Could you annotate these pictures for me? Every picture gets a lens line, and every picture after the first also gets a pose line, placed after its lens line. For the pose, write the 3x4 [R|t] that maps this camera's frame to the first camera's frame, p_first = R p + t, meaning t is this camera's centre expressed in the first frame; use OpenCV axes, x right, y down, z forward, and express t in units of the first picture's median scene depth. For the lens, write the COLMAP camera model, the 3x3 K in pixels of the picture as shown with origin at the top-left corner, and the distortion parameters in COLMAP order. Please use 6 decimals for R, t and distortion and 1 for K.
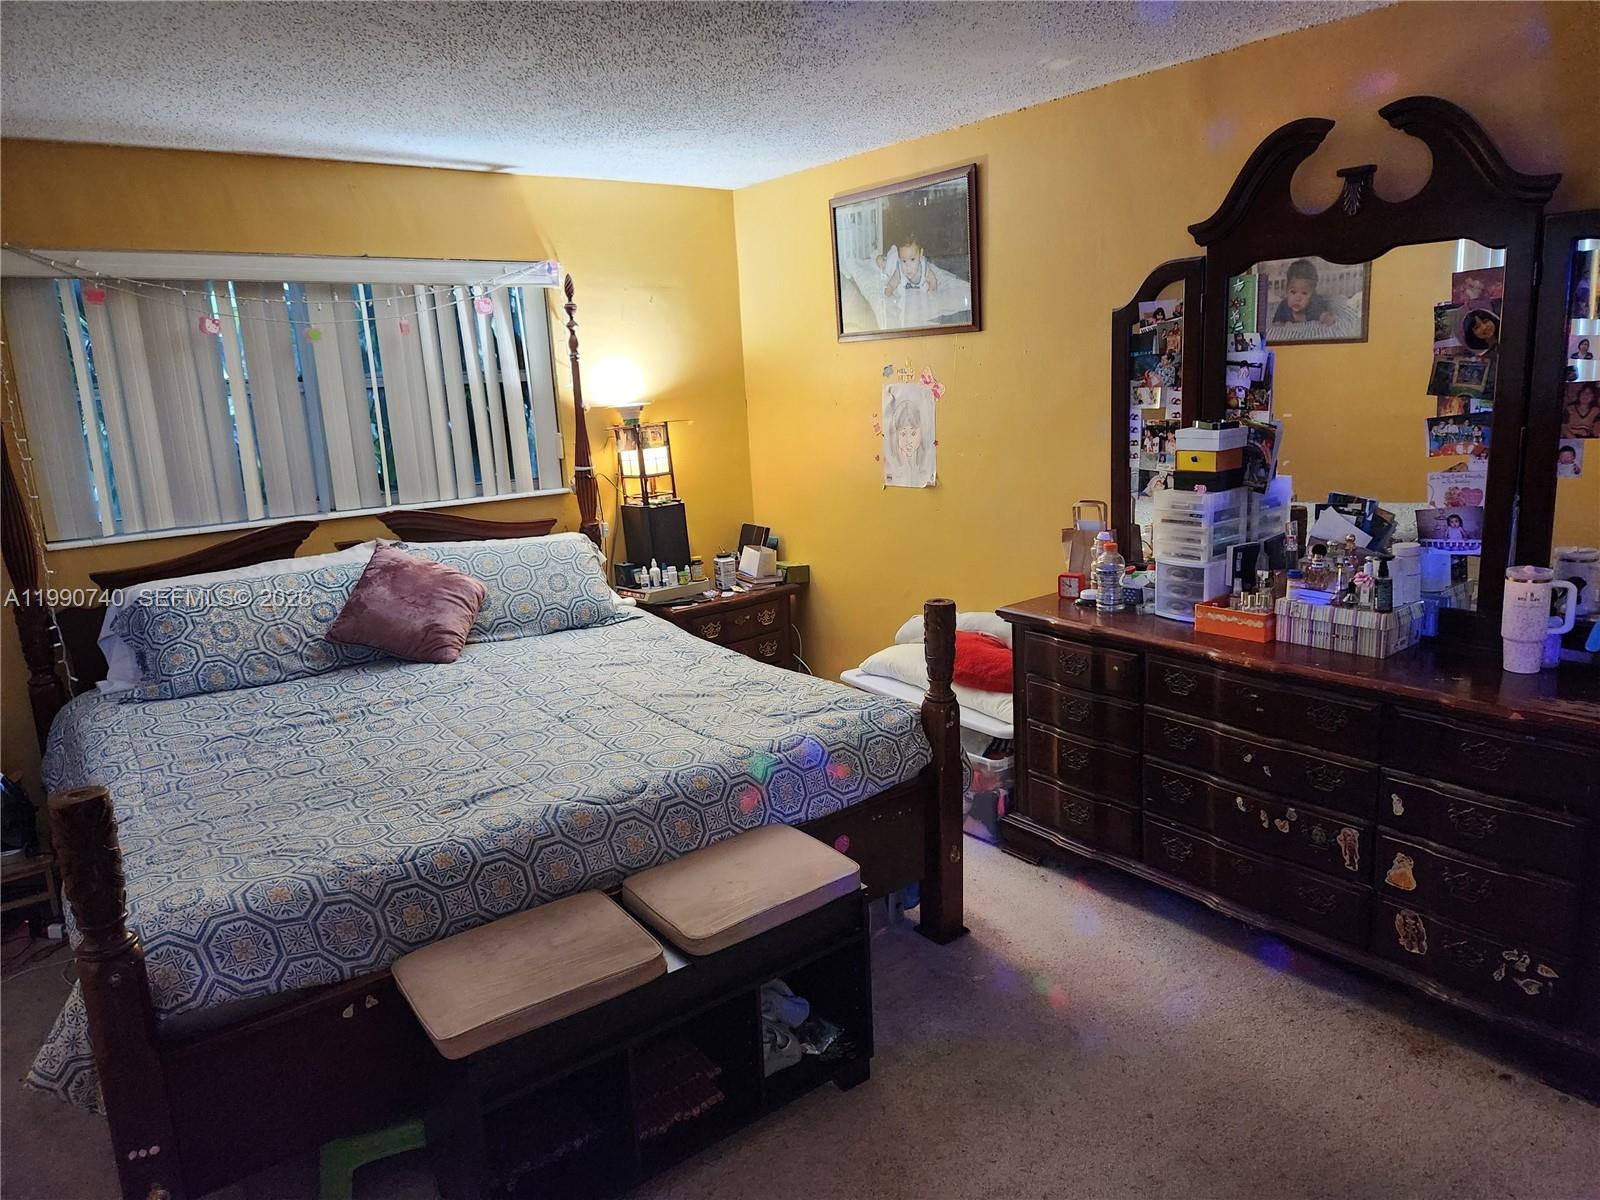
lens RADIAL K [[1063.8, 0, 800.0], [0, 1063.8, 600.0], [0, 0, 1]] dist [0.037403, -0.041570]
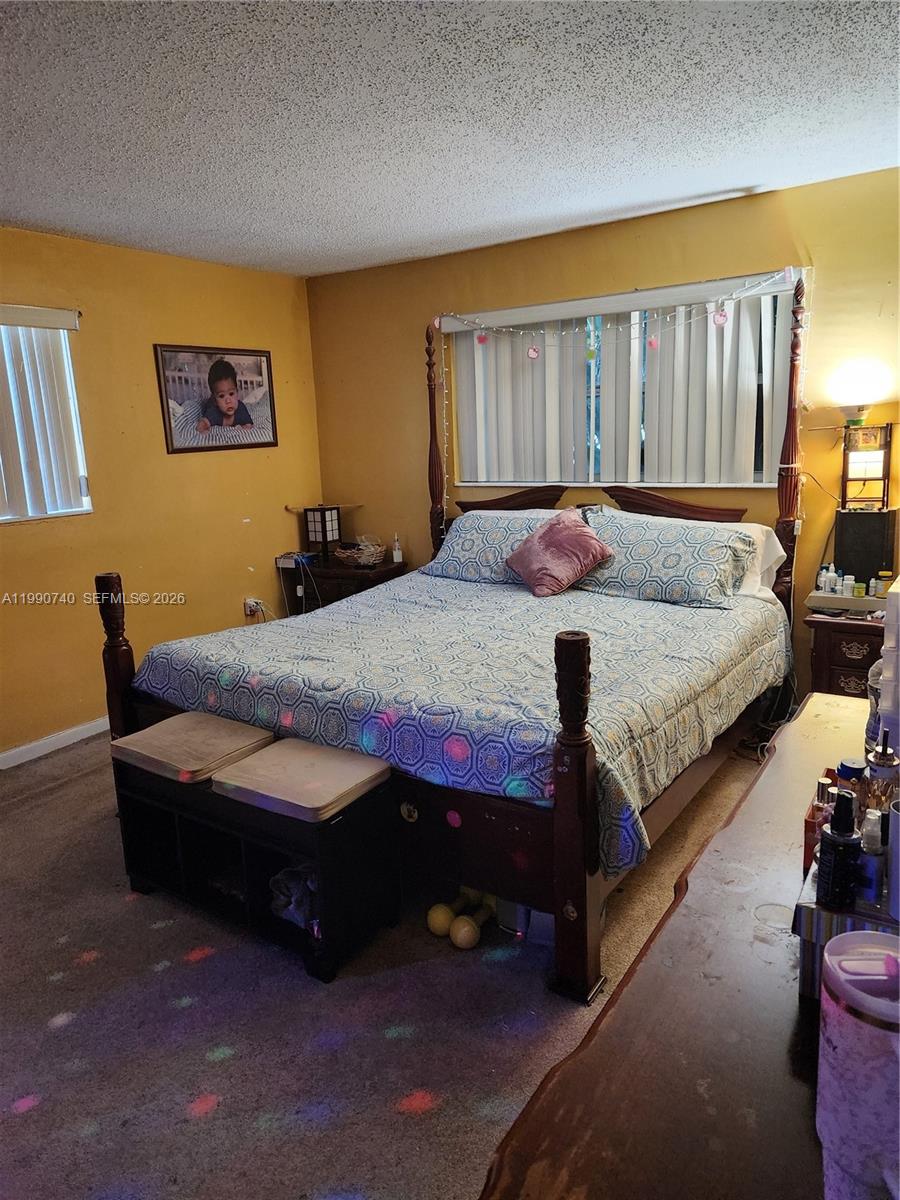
lens RADIAL K [[797.8, 0, 434.3], [0, 797.8, 593.0], [0, 0, 1]] dist [0.037403, -0.041570]
pose [[0.306101, 0.227321, -0.924461, 0.538469], [-0.174821, 0.967981, 0.180137, -0.100256], [0.935810, 0.106475, 0.336040, 0.502156]]
